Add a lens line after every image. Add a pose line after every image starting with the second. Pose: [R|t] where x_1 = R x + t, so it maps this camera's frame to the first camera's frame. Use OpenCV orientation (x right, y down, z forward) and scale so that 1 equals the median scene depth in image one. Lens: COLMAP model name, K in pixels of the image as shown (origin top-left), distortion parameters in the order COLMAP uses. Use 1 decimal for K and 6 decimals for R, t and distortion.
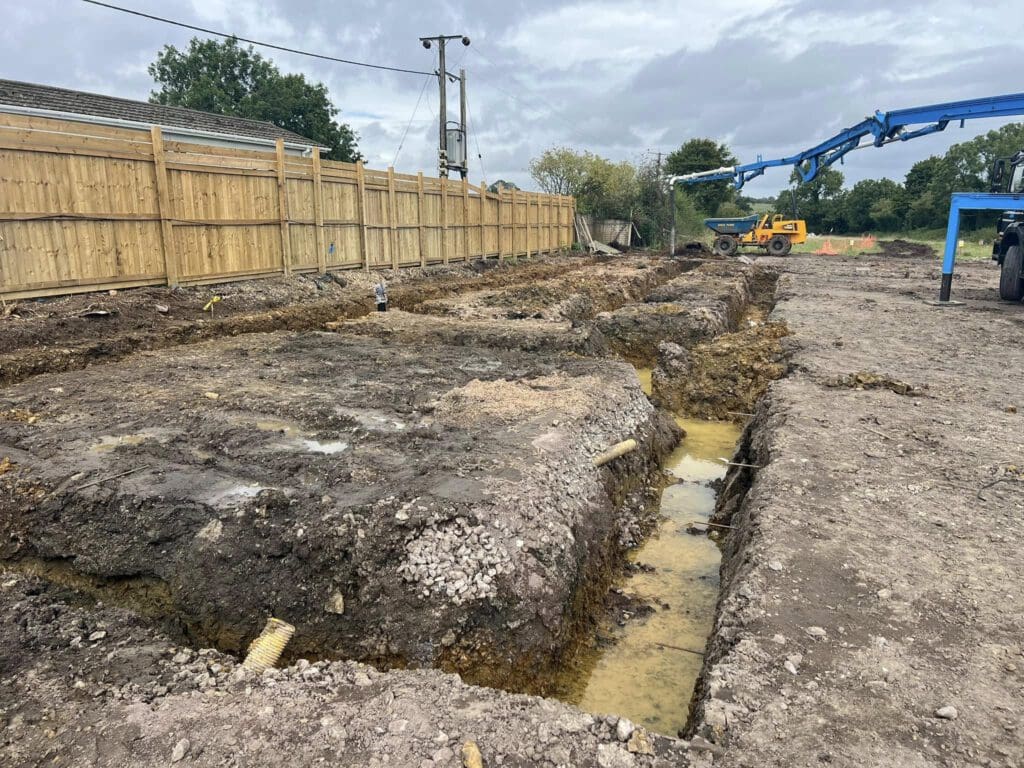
lens RADIAL K [[750.0, 0, 515.9], [0, 750.0, 369.9], [0, 0, 1]] dist [0.075353, -0.069091]
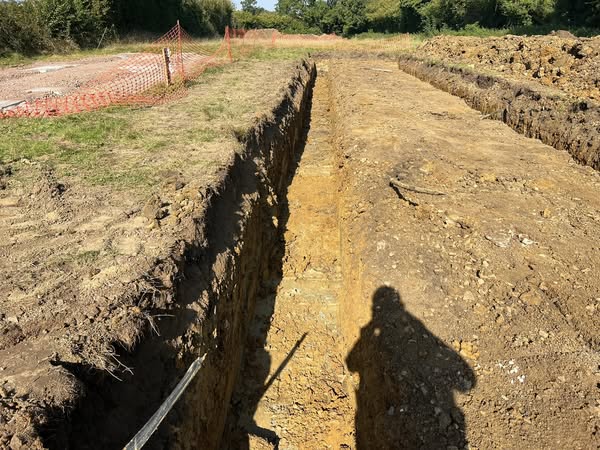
lens RADIAL K [[439.4, 0, 302.3], [0, 439.4, 216.8], [0, 0, 1]] dist [0.075353, -0.069091]
pose [[0.933044, -0.161232, 0.321610, 0.156199], [0.092117, 0.971219, 0.219653, -0.082991], [-0.347769, -0.175321, 0.921043, 0.442589]]
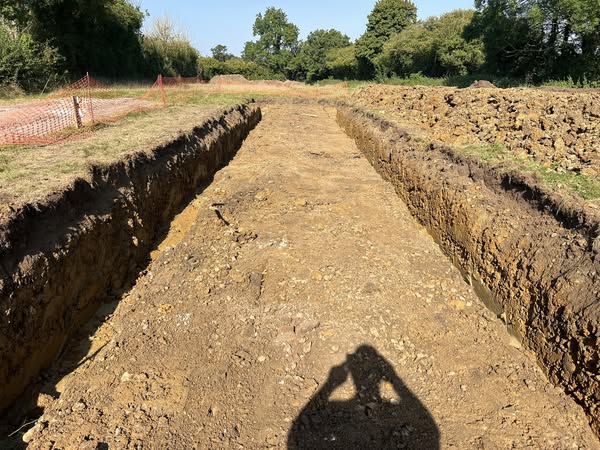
lens RADIAL K [[439.4, 0, 302.3], [0, 439.4, 216.8], [0, 0, 1]] dist [0.075353, -0.069091]
pose [[0.908924, -0.142420, 0.391884, 0.162718], [0.095009, 0.985875, 0.137930, -0.081774], [-0.405992, -0.088135, 0.909617, 0.432956]]
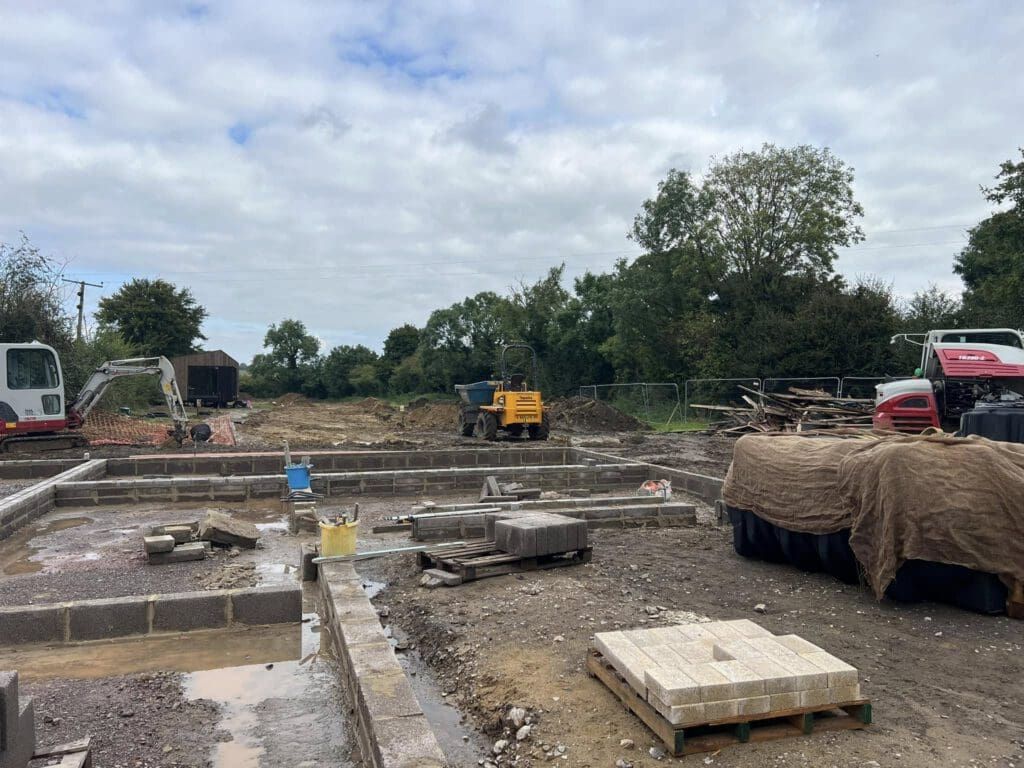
lens RADIAL K [[750.0, 0, 515.9], [0, 750.0, 369.9], [0, 0, 1]] dist [0.075353, -0.069091]
pose [[0.785168, 0.009558, 0.619210, 0.035931], [0.124130, 0.977160, -0.172483, -0.024829], [-0.606715, 0.212290, 0.766048, 0.131027]]
